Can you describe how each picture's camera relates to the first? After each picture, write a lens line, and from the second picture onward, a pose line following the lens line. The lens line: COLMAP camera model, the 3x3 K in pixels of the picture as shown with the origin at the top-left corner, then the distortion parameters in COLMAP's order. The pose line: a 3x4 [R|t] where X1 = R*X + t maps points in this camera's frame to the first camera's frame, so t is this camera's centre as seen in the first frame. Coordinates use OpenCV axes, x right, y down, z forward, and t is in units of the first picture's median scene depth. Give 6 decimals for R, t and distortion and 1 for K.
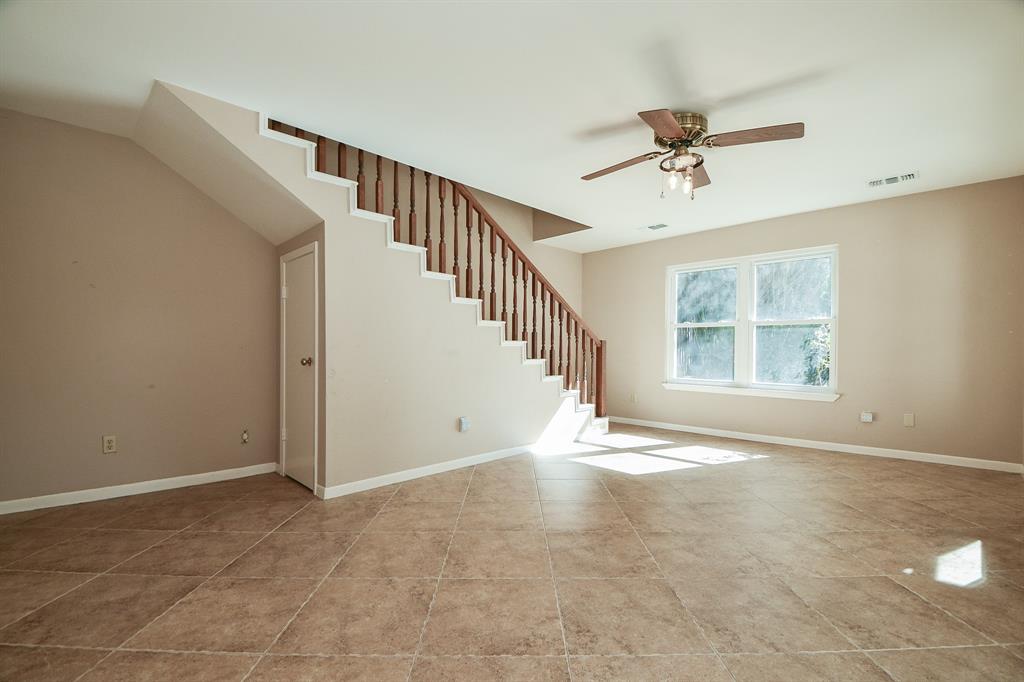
lens RADIAL K [[454.8, 0, 520.8], [0, 454.8, 347.6], [0, 0, 1]] dist [0.001876, -0.017896]
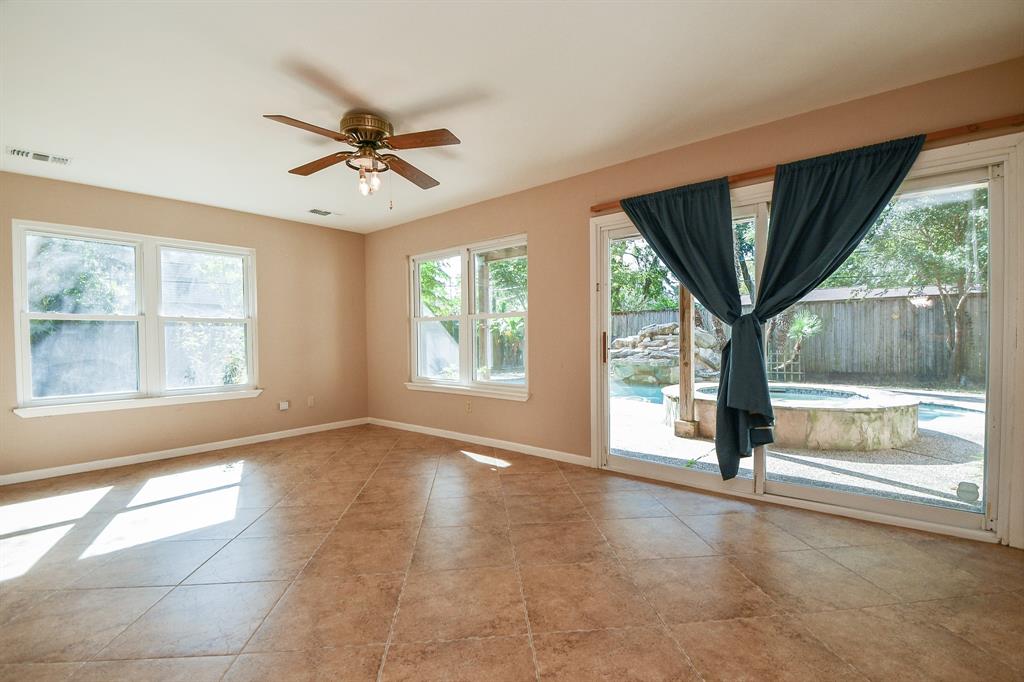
lens RADIAL K [[454.8, 0, 520.8], [0, 454.8, 347.6], [0, 0, 1]] dist [0.001876, -0.017896]
pose [[-0.077973, -0.022369, 0.996704, -0.828245], [0.014266, 0.999621, 0.023551, -0.024428], [-0.996853, 0.016056, -0.077625, 0.904512]]
